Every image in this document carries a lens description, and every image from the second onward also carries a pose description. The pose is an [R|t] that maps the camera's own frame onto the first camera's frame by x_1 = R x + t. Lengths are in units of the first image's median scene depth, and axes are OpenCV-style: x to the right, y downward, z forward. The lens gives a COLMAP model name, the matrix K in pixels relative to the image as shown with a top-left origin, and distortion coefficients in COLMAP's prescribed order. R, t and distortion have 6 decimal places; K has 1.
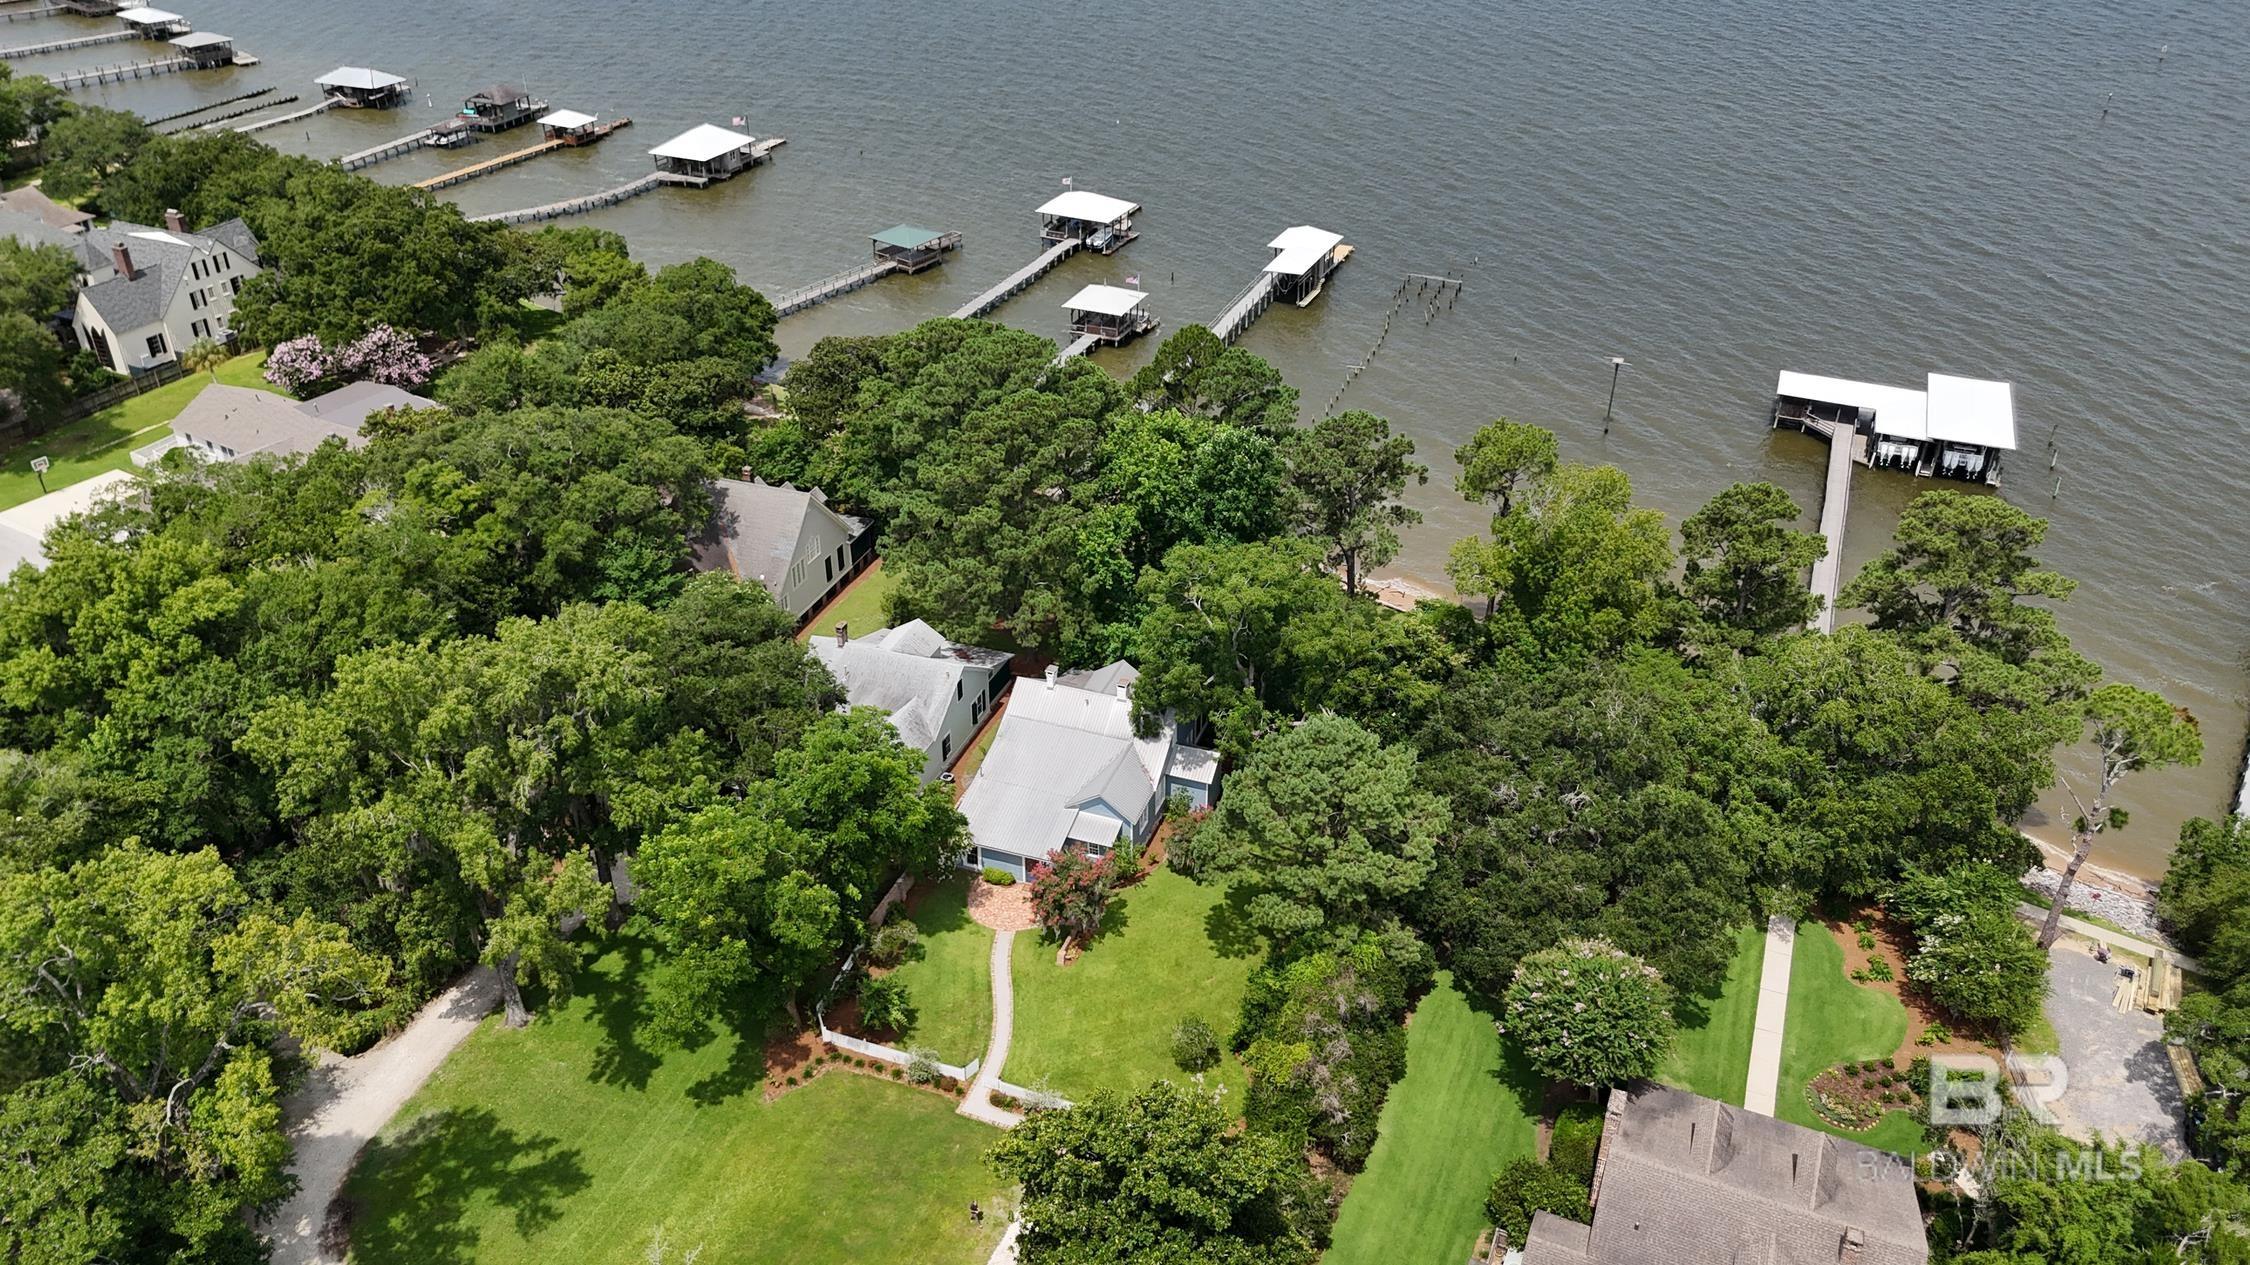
lens RADIAL K [[1666.8, 0, 1125.0], [0, 1666.8, 632.5], [0, 0, 1]] dist [0.051068, -0.047235]
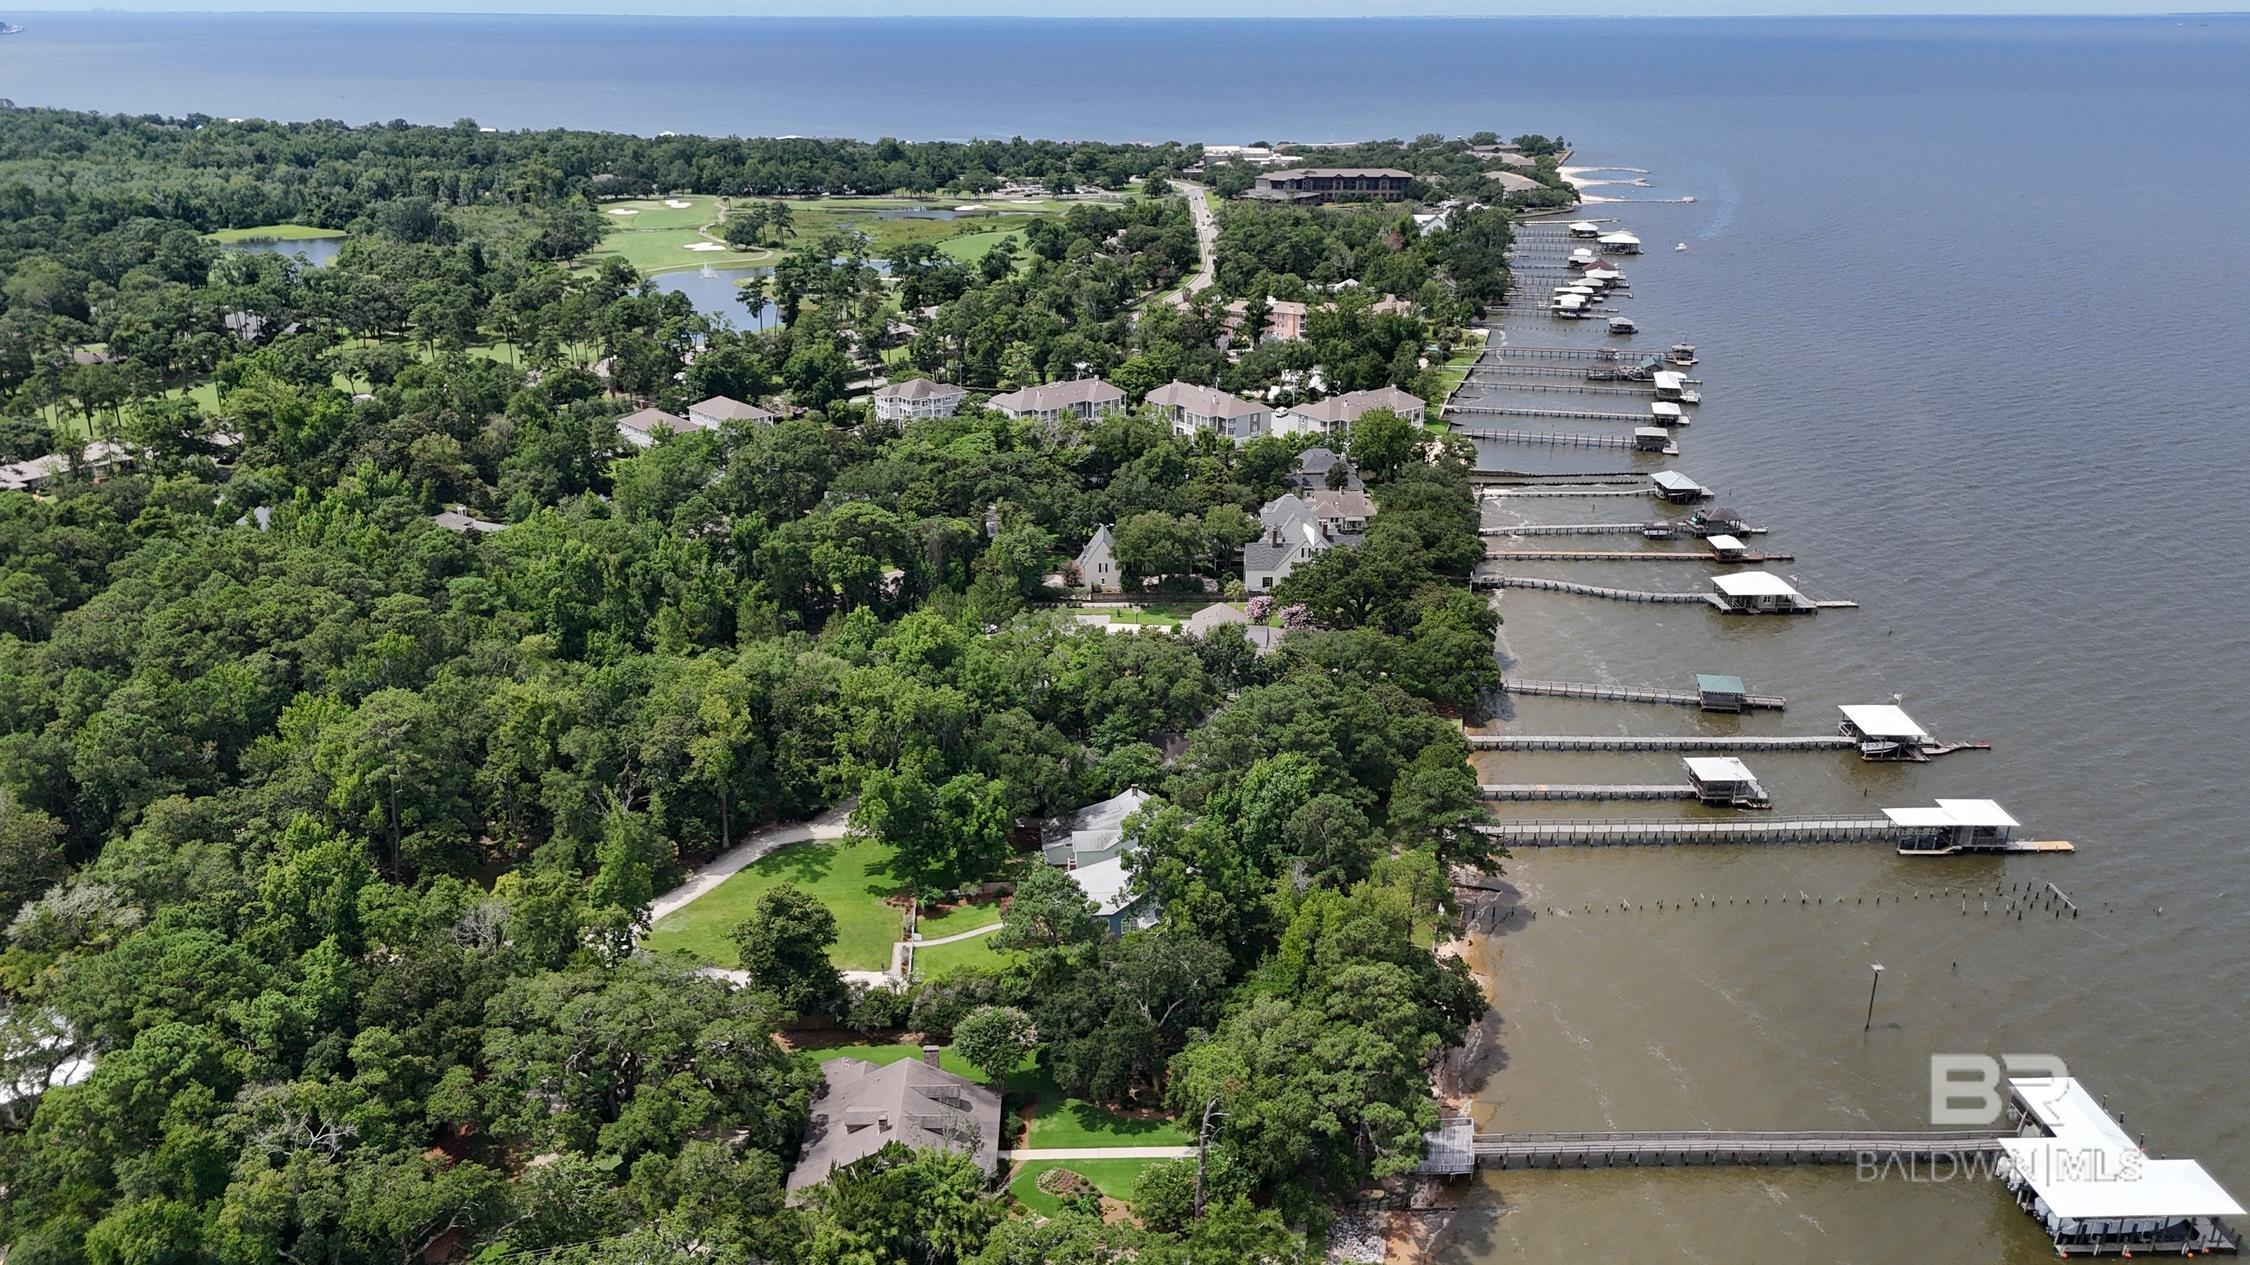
lens RADIAL K [[1666.8, 0, 1125.0], [0, 1666.8, 632.5], [0, 0, 1]] dist [0.051068, -0.047235]
pose [[0.406593, 0.311058, -0.859025, 0.745849], [-0.463426, 0.880532, 0.099497, -0.182459], [0.787349, 0.357640, 0.502171, -0.012270]]
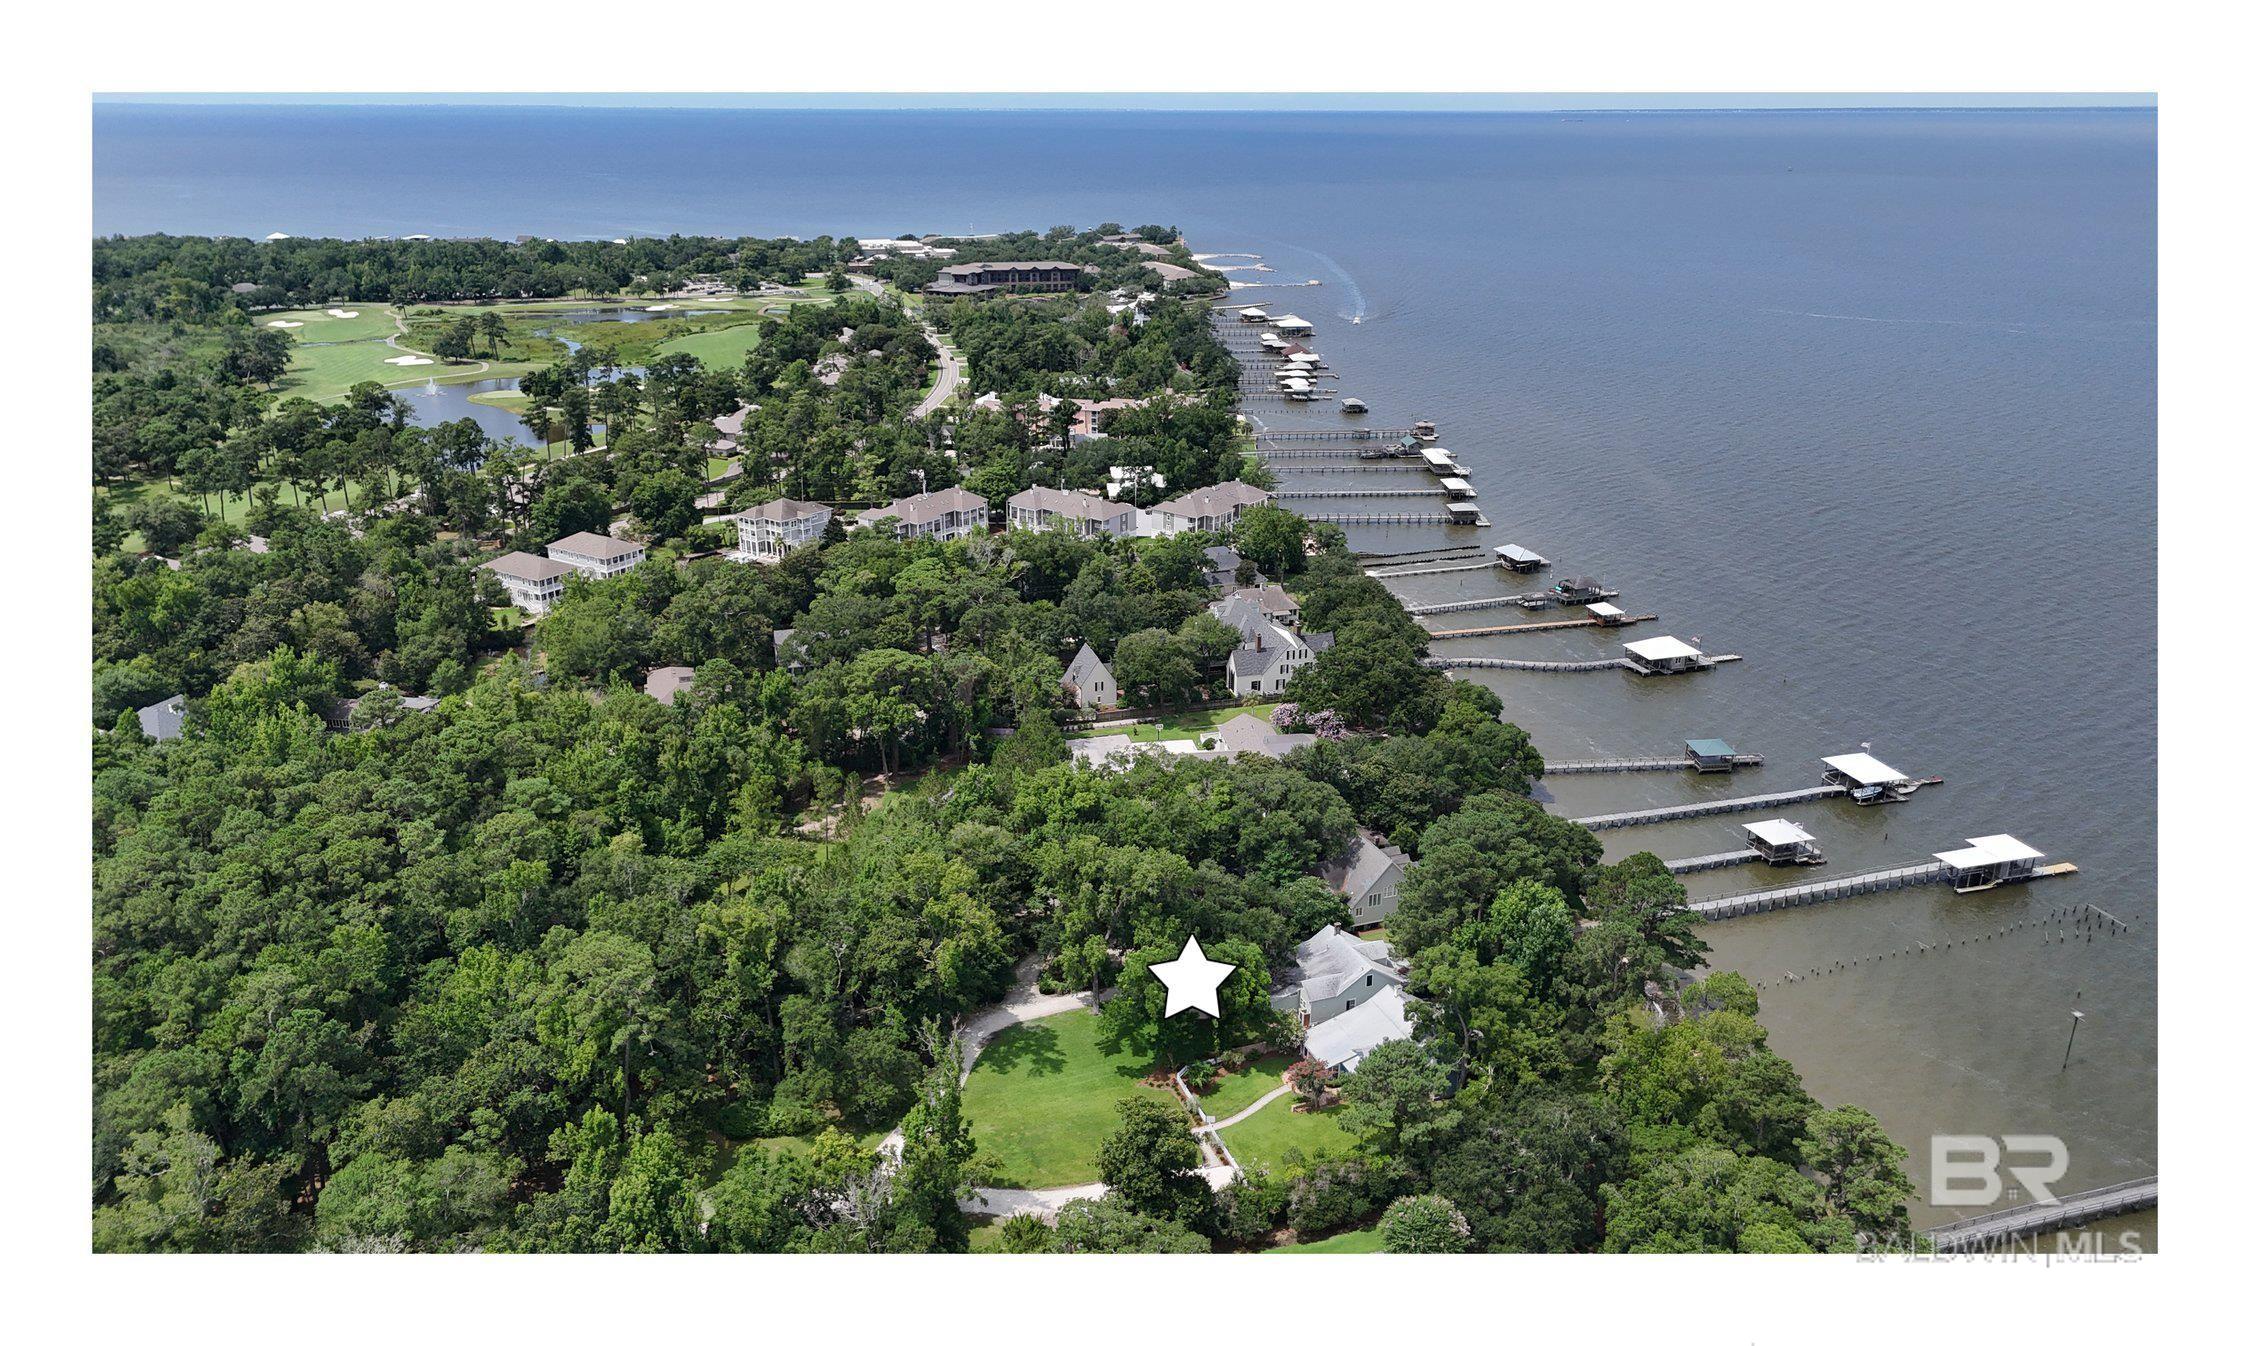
lens RADIAL K [[1531.0, 0, 1125.0], [0, 1531.0, 673.0], [0, 0, 1]] dist [0.051673, -0.064318]
pose [[0.641693, 0.261846, -0.720879, 0.463435], [-0.390283, 0.920603, -0.013019, -0.081541], [0.660234, 0.289701, 0.692939, -0.247911]]
